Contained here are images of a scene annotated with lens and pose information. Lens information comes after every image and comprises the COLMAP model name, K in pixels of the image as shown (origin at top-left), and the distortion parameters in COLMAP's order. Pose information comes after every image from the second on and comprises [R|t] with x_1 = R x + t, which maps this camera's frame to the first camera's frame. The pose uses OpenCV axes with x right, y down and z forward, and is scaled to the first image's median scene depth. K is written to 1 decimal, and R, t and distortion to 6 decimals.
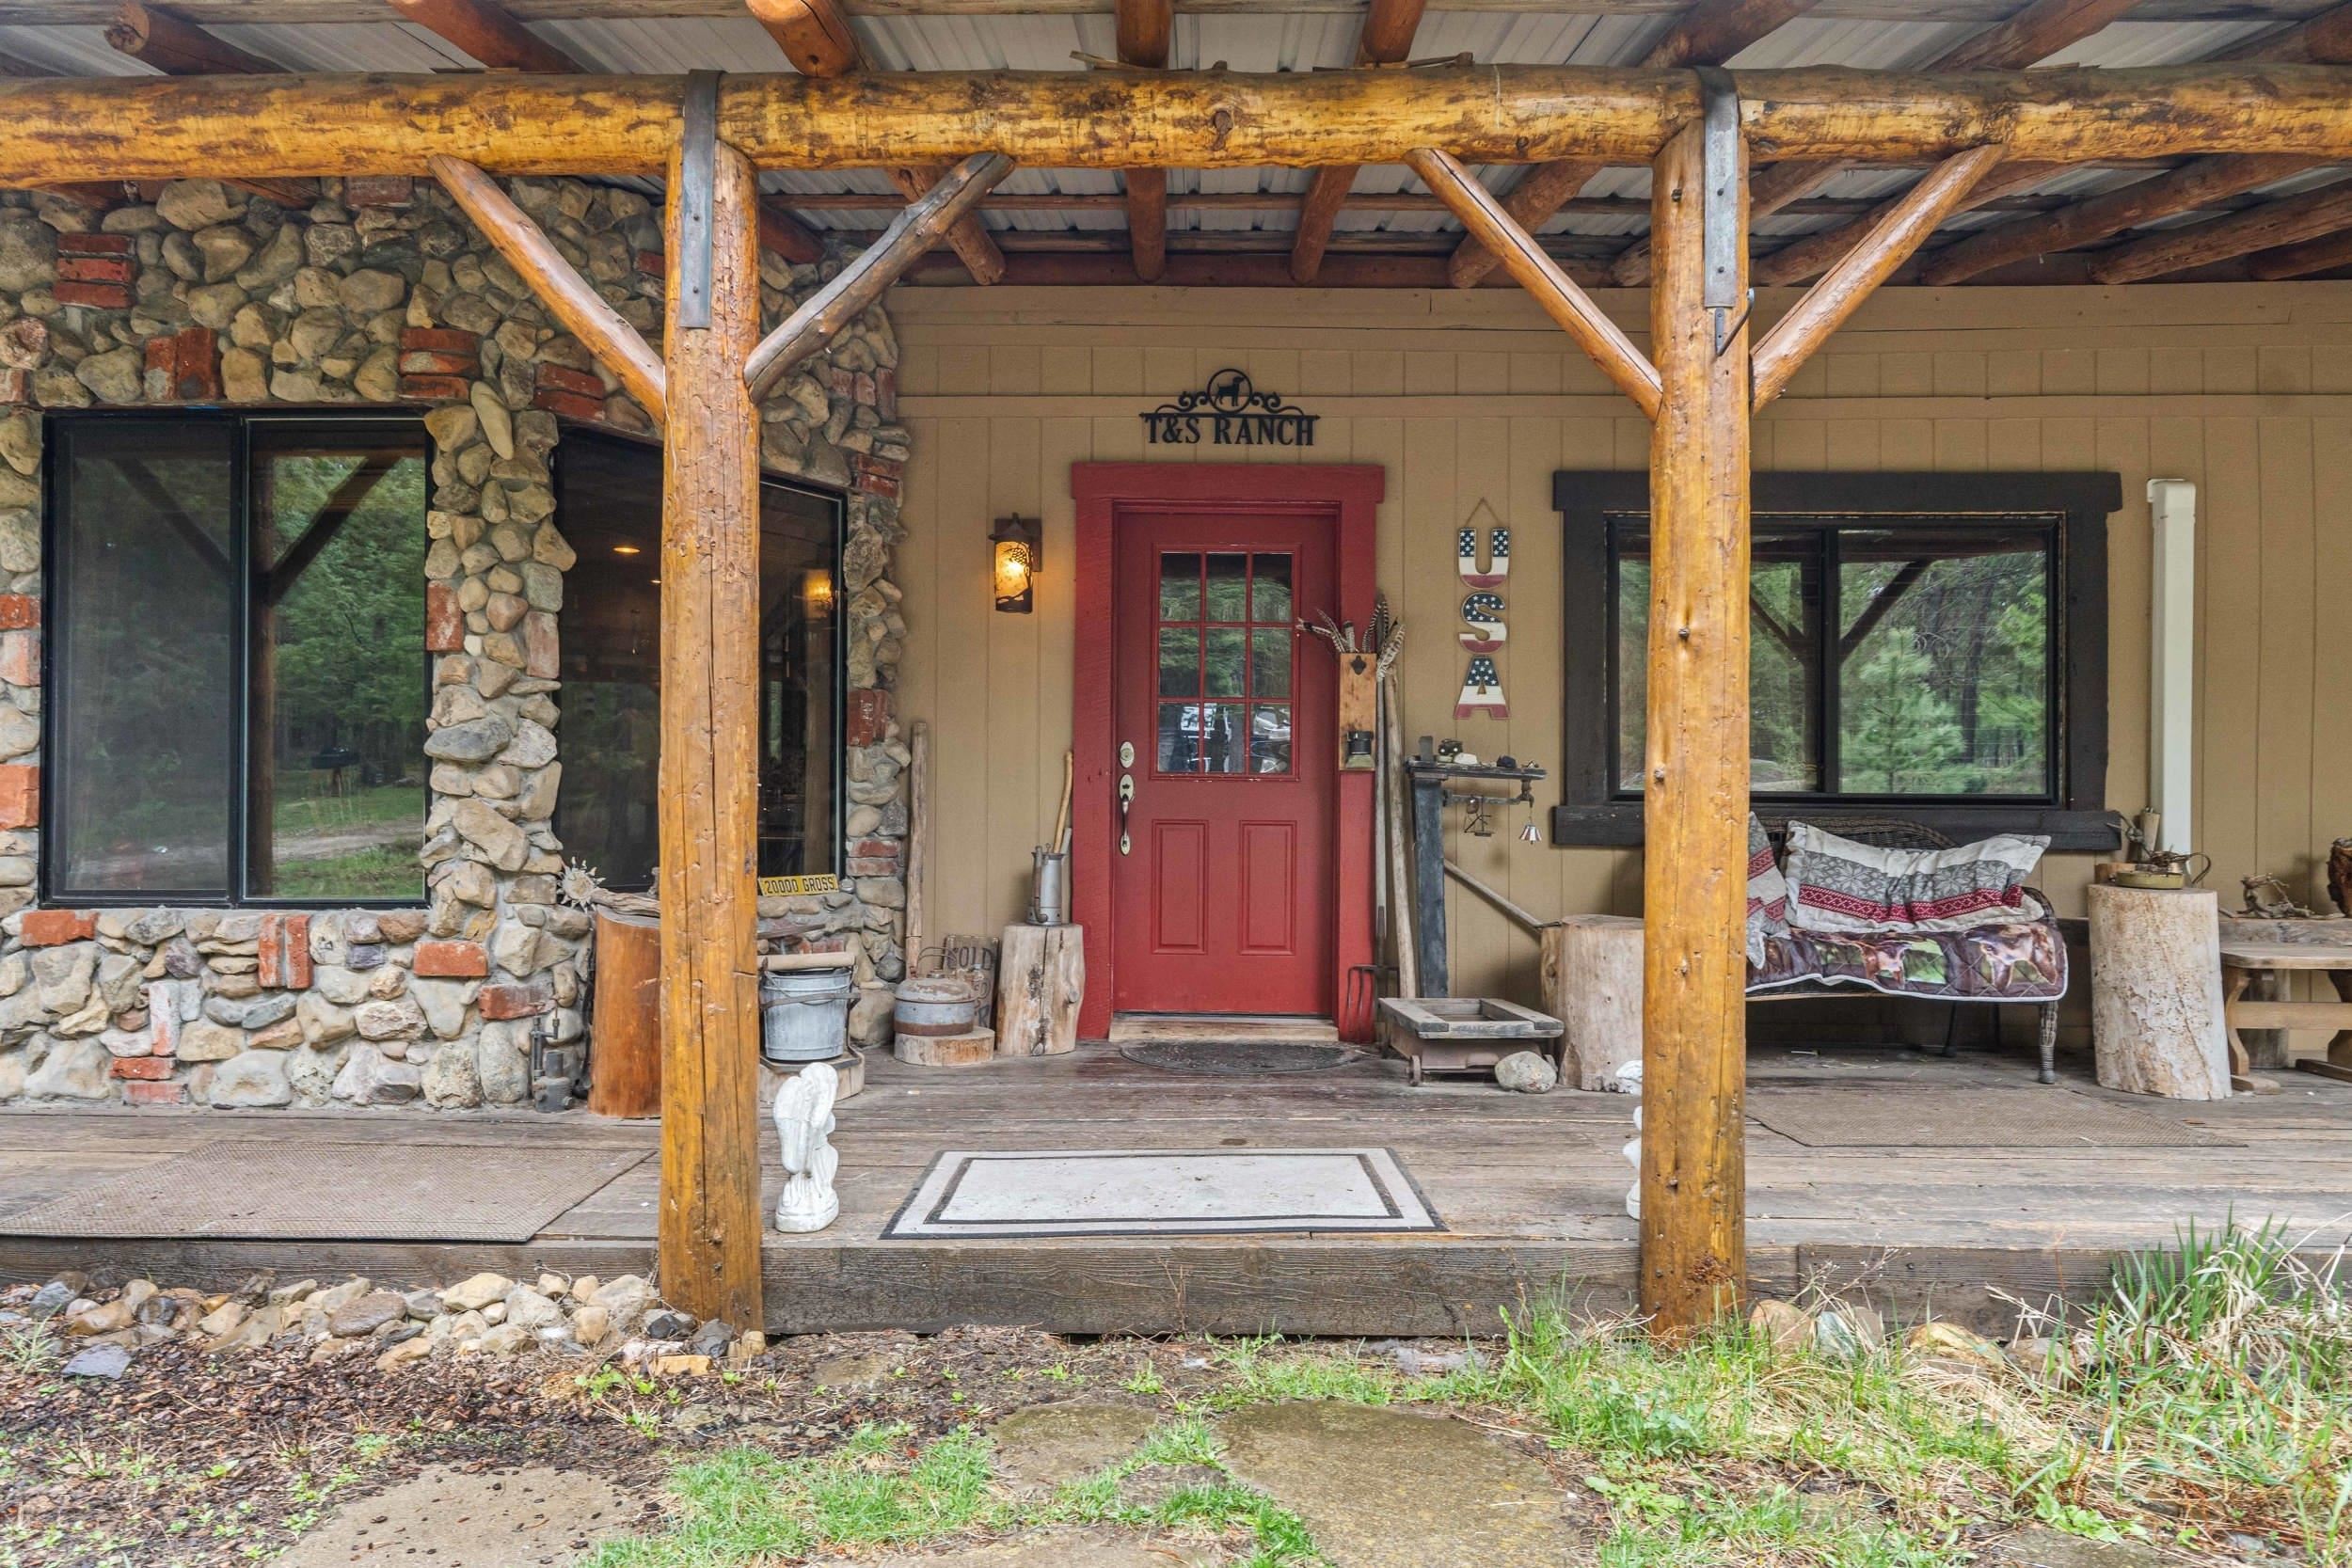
lens RADIAL K [[1576.5, 0, 1175.2], [0, 1576.5, 774.6], [0, 0, 1]] dist [0.000562, -0.000034]
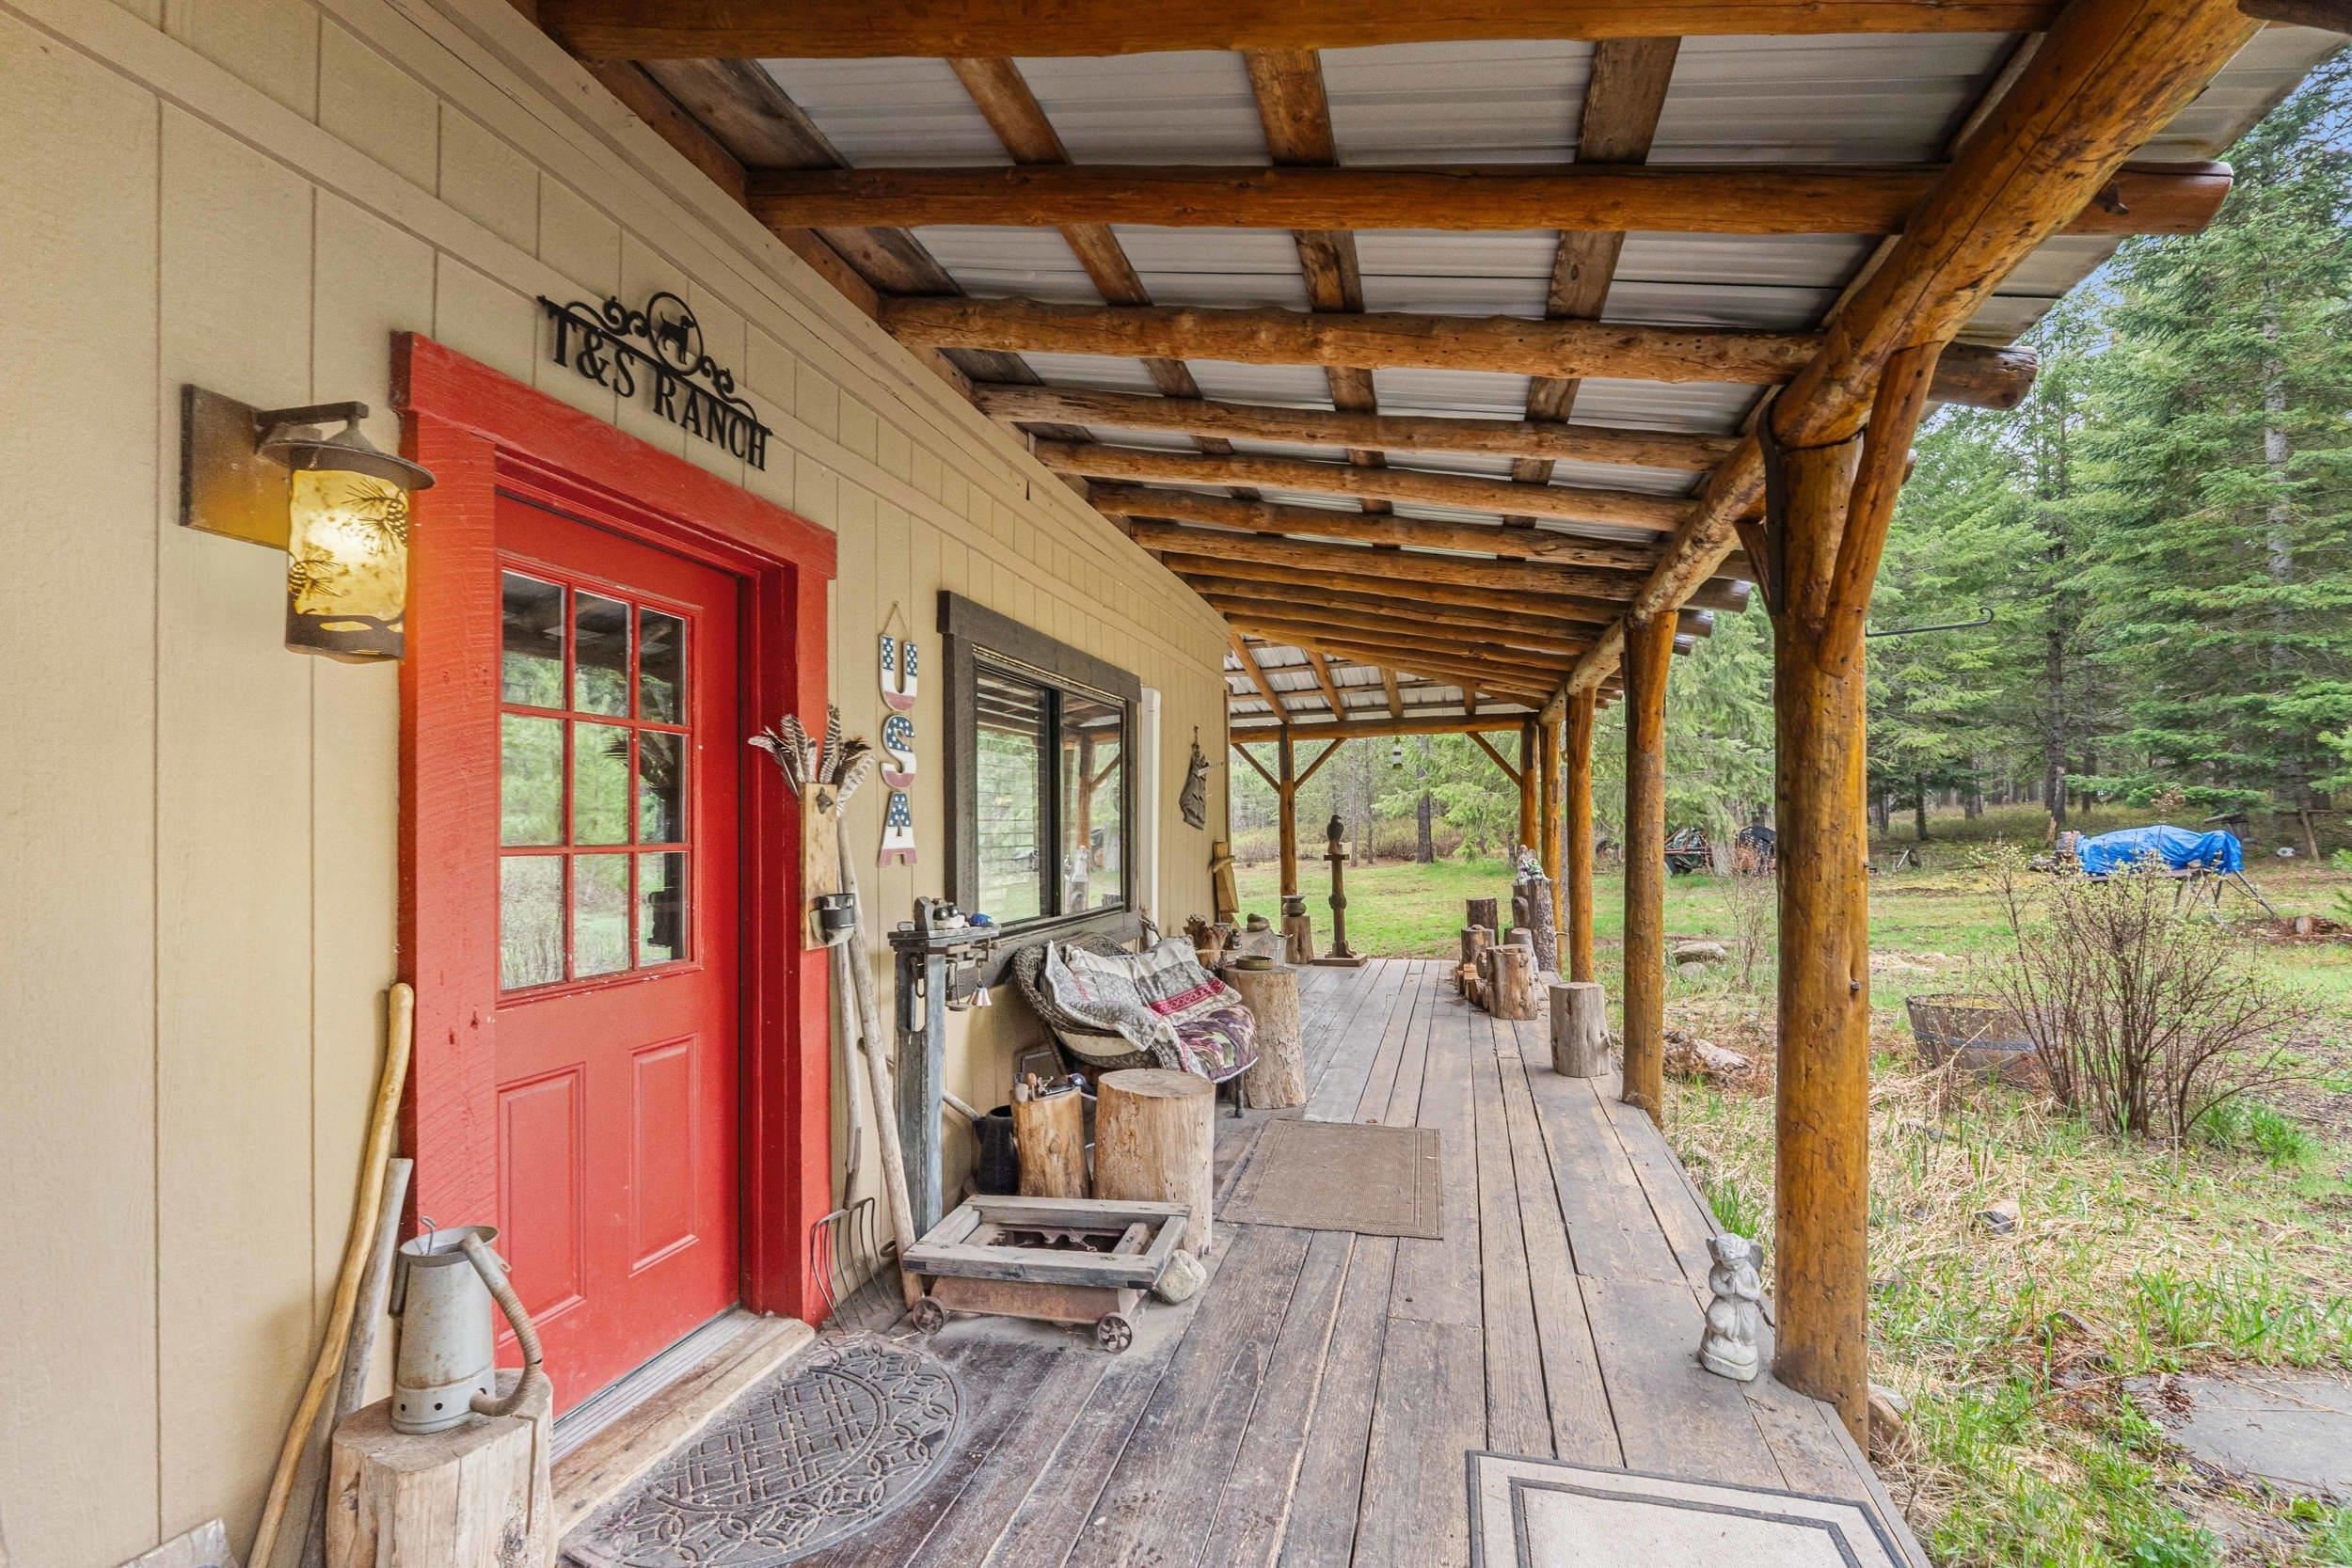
lens RADIAL K [[997.0, 0, 1175.2], [0, 997.0, 799.8], [0, 0, 1]] dist [-0.001015, -0.000115]
pose [[0.242363, 0.011827, 0.970114, -0.280527], [0.008432, 0.999862, -0.014296, -0.061779], [-0.970149, 0.011645, 0.242230, 0.729343]]
